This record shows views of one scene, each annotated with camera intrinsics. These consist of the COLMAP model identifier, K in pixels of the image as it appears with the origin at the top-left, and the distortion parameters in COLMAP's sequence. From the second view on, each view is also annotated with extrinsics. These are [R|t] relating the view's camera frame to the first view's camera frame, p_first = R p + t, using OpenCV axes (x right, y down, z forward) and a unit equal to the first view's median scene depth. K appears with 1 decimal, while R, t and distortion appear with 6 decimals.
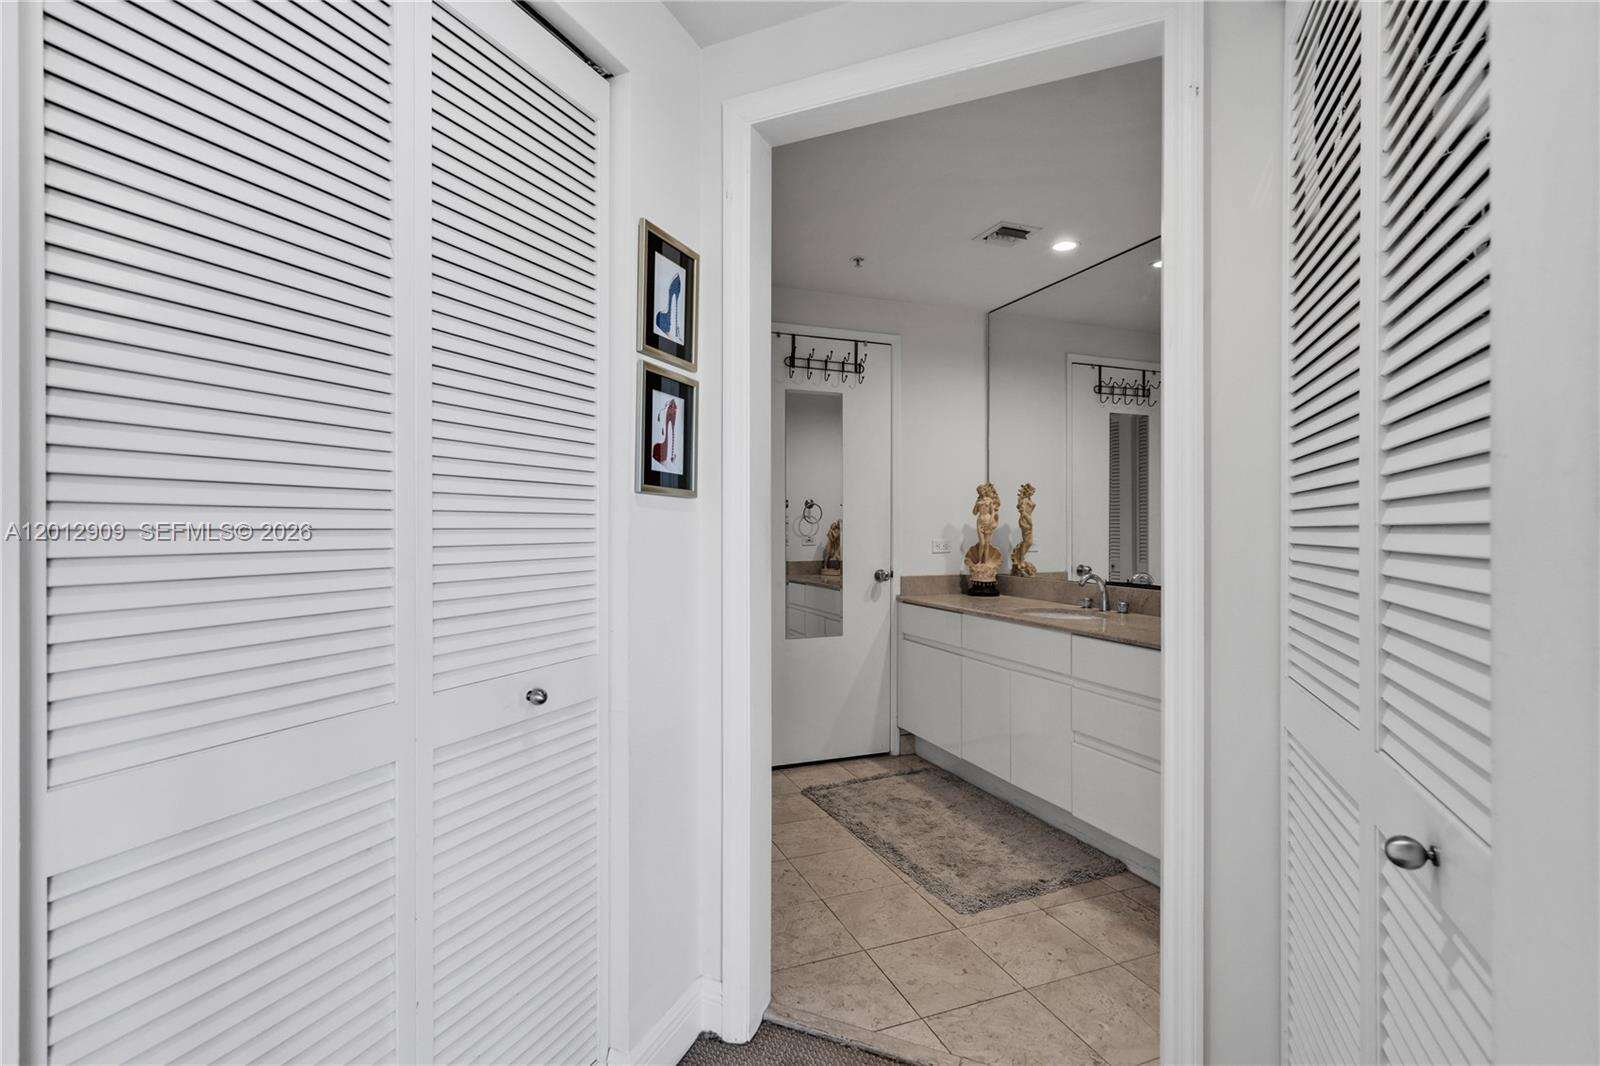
lens RADIAL K [[767.1, 0, 794.0], [0, 767.1, 530.9], [0, 0, 1]] dist [0.003384, 0.000912]
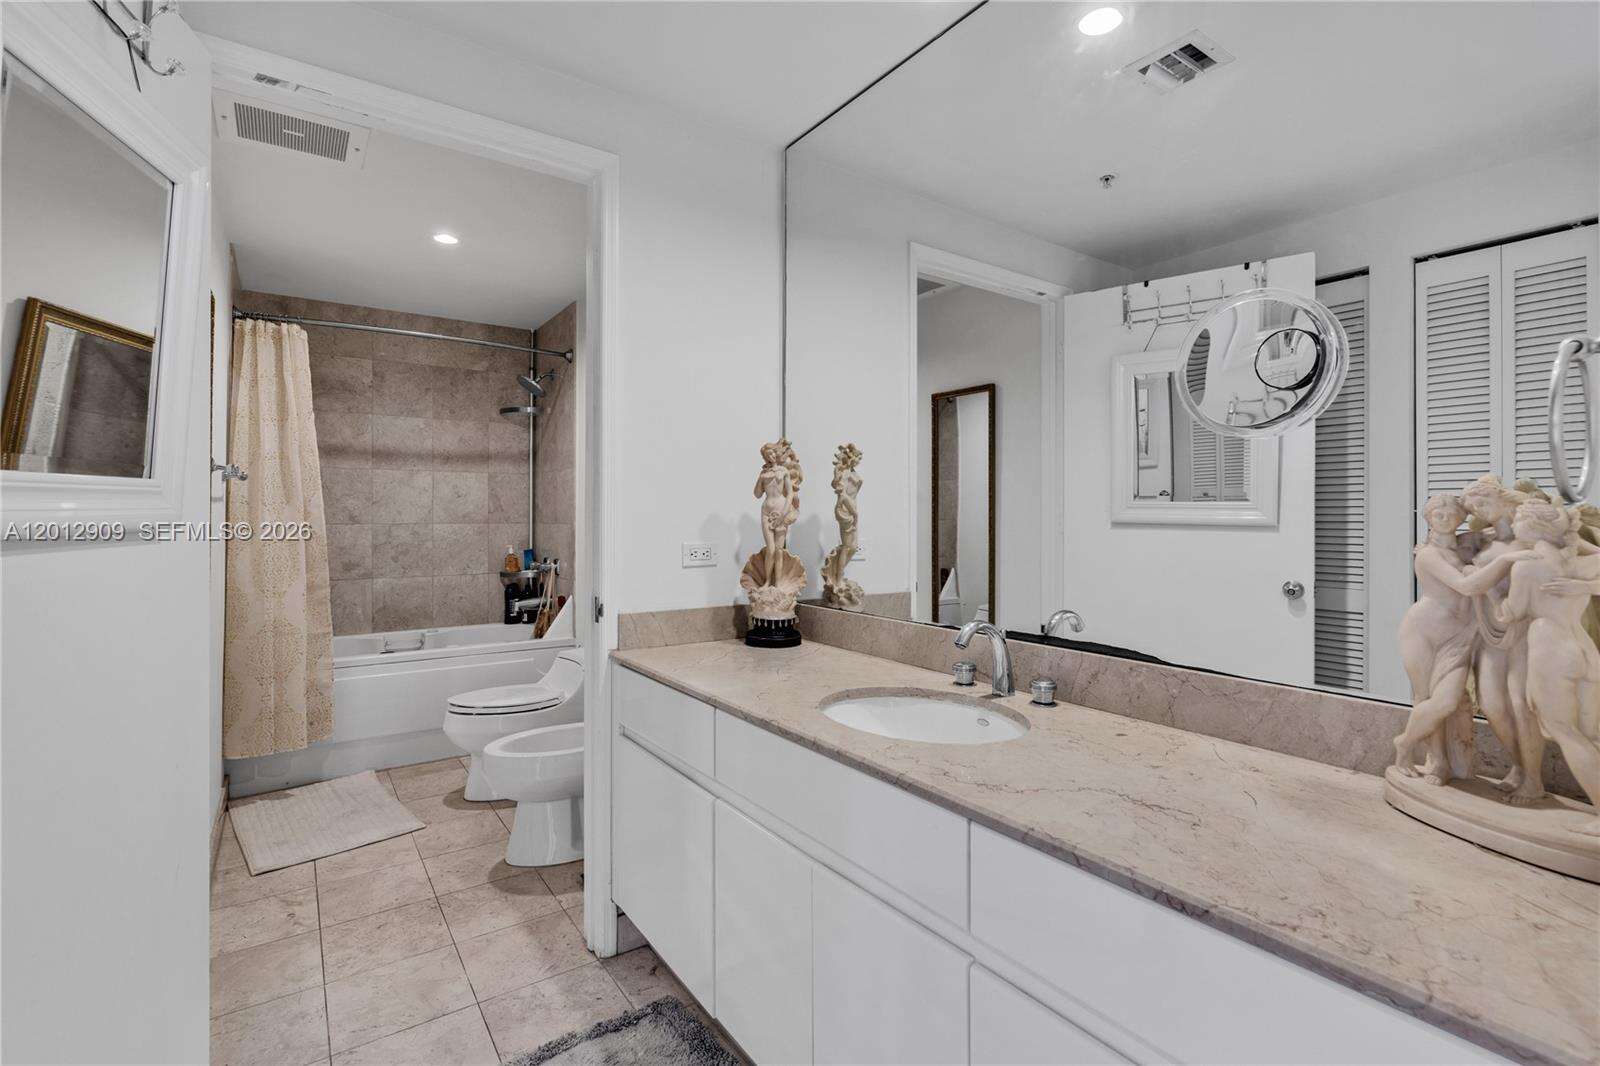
lens RADIAL K [[757.3, 0, 796.9], [0, 757.3, 514.8], [0, 0, 1]] dist [0.006452, -0.000479]
pose [[0.973594, 0.002373, 0.228272, 0.138351], [-0.000721, 0.999973, -0.007320, -0.004566], [-0.228284, 0.006962, 0.973570, 0.462675]]
